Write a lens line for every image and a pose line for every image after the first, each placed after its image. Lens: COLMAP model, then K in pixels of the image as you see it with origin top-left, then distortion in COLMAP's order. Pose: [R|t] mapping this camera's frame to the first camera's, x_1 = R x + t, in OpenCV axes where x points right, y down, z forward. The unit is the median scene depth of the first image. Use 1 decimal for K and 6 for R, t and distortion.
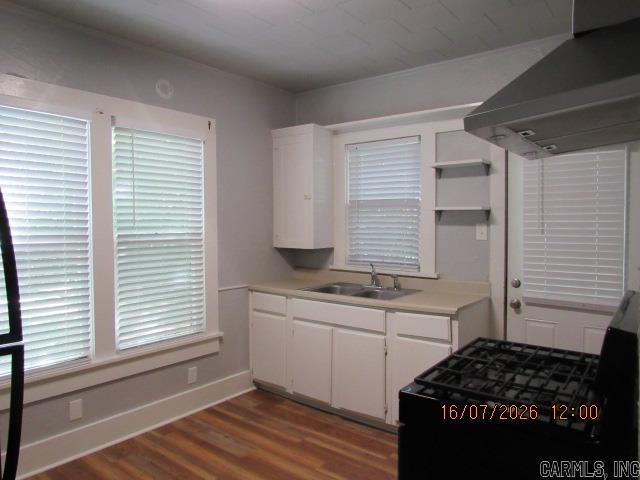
lens RADIAL K [[460.7, 0, 320.0], [0, 460.7, 240.0], [0, 0, 1]] dist [-0.002573, -0.000044]
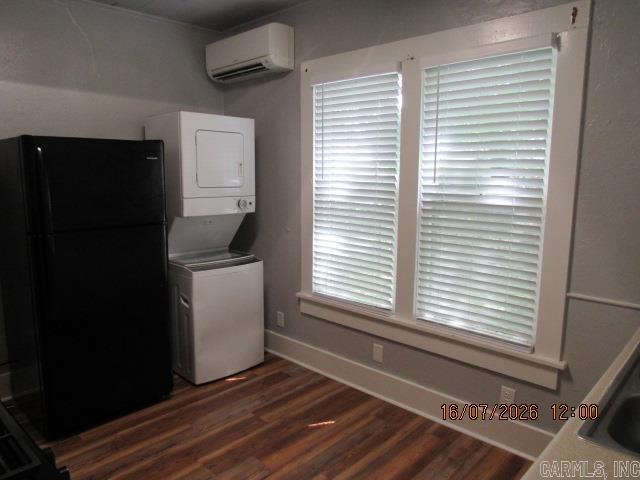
lens RADIAL K [[460.7, 0, 320.0], [0, 460.7, 240.0], [0, 0, 1]] dist [-0.002573, -0.000044]
pose [[-0.095131, 0.141464, -0.985362, 0.477198], [-0.045358, 0.988207, 0.146252, -0.043744], [0.994431, 0.058607, -0.087593, 0.874566]]
